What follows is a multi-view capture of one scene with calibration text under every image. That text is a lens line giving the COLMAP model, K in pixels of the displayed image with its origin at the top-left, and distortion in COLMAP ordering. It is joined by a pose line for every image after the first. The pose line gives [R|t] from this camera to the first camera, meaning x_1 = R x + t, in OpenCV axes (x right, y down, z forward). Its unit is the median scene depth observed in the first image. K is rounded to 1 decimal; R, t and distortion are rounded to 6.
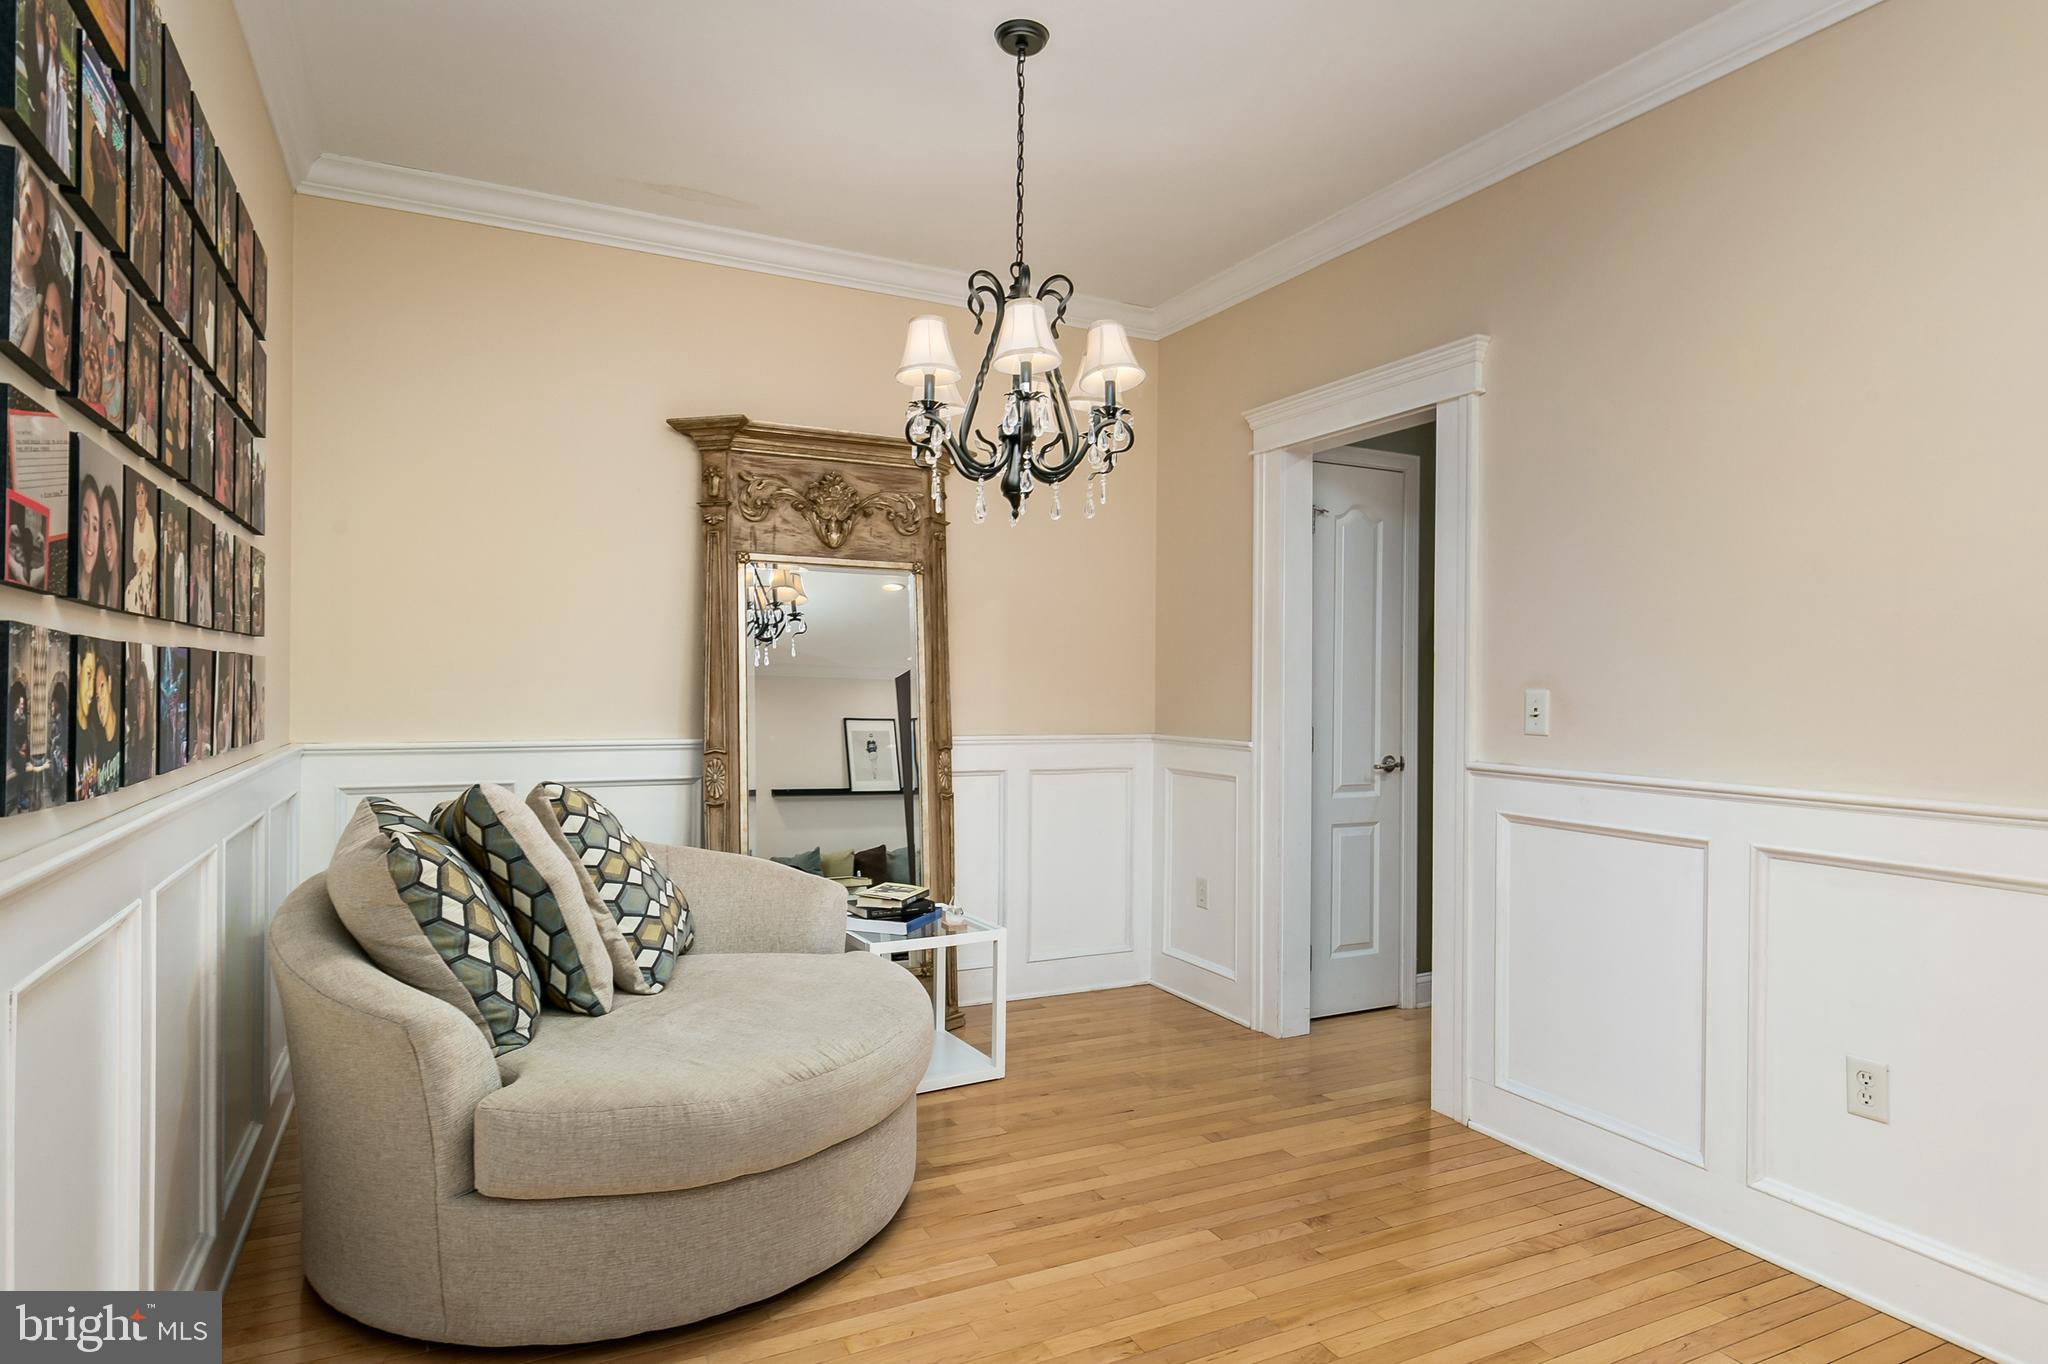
lens RADIAL K [[1141.4, 0, 1034.8], [0, 1141.4, 679.1], [0, 0, 1]] dist [0.004548, -0.000313]
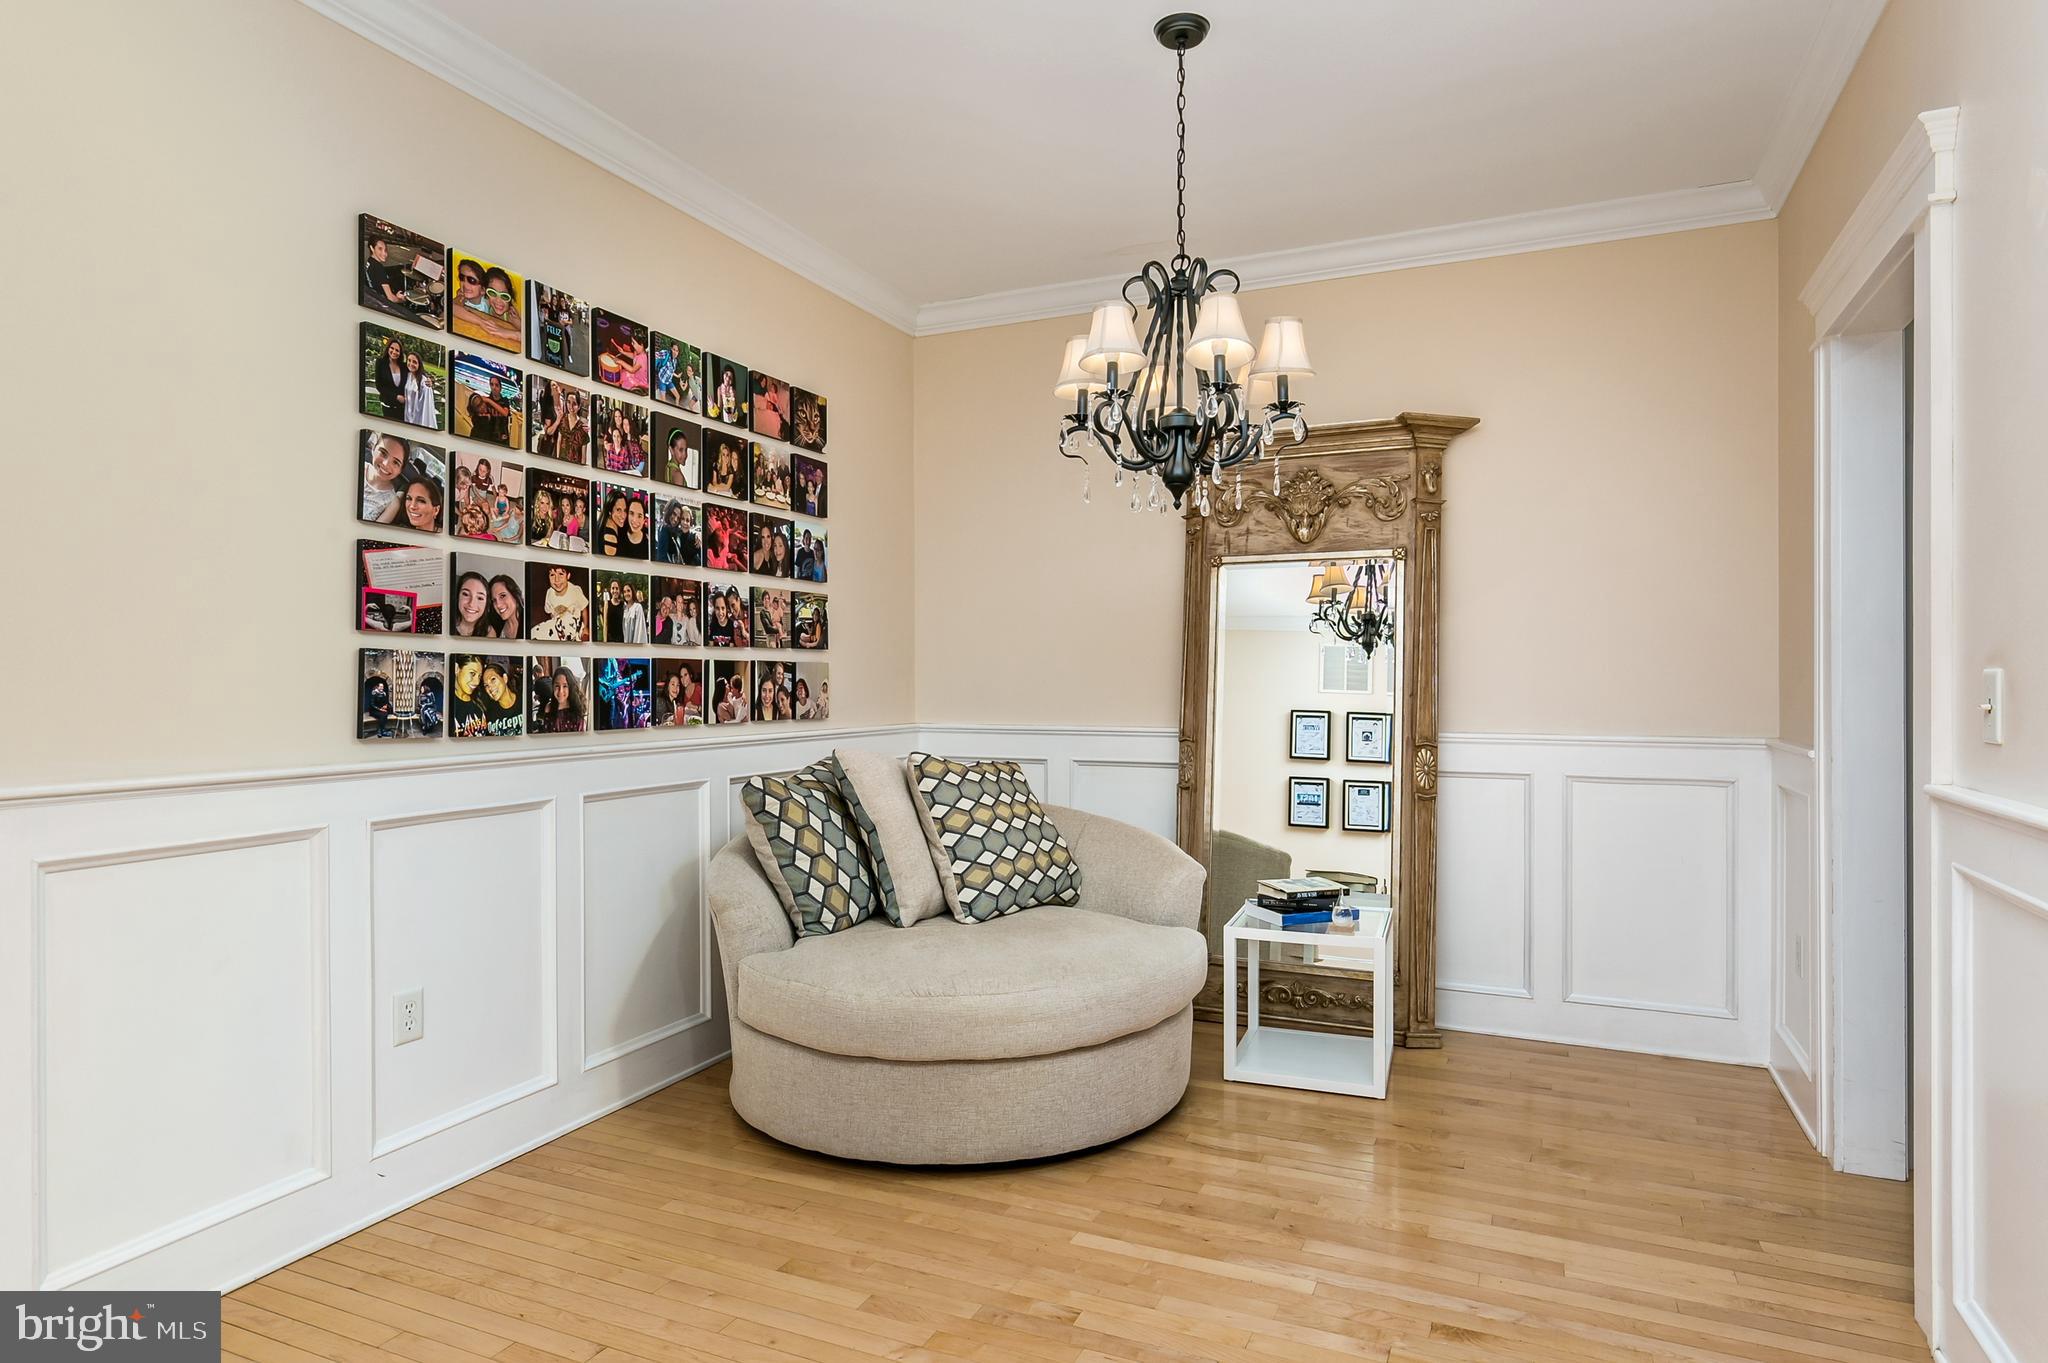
lens RADIAL K [[1141.4, 0, 1034.8], [0, 1141.4, 678.6], [0, 0, 1]] dist [0.004548, -0.000313]
pose [[0.638179, -0.012799, -0.769781, 0.556045], [0.010555, 0.999913, -0.007875, 0.013495], [0.769815, -0.003099, 0.638259, 0.209623]]
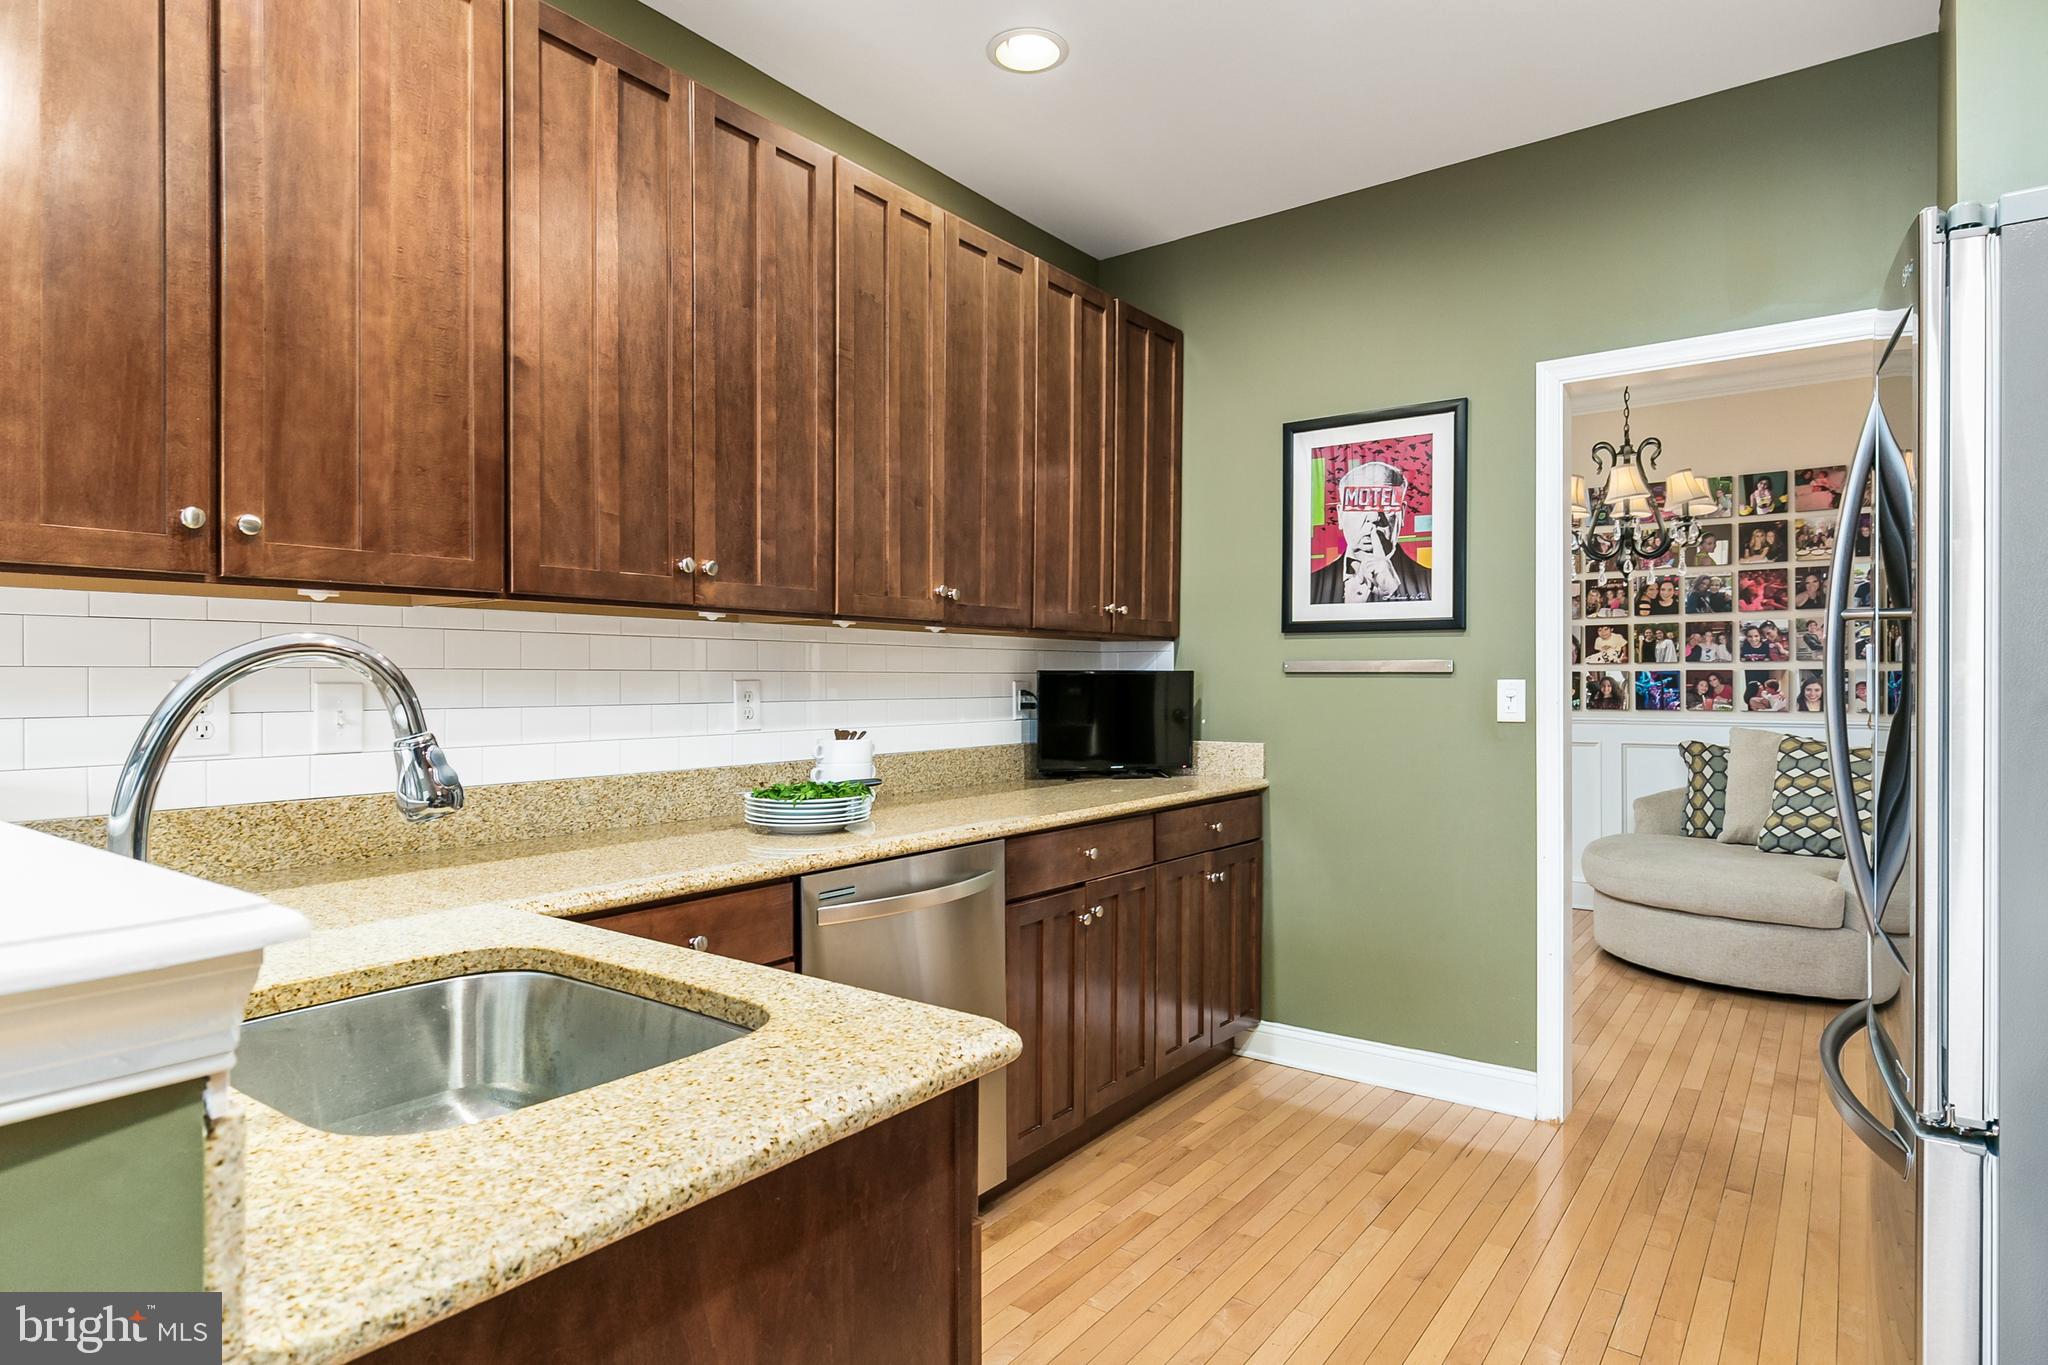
lens RADIAL K [[1106.5, 0, 1031.8], [0, 1106.5, 676.4], [0, 0, 1]] dist [-0.001178, 0.000164]
pose [[-0.891570, -0.009508, -0.452783, 1.220656], [-0.005235, 0.999929, -0.010689, 0.016823], [0.452853, -0.007160, -0.891556, 1.658051]]
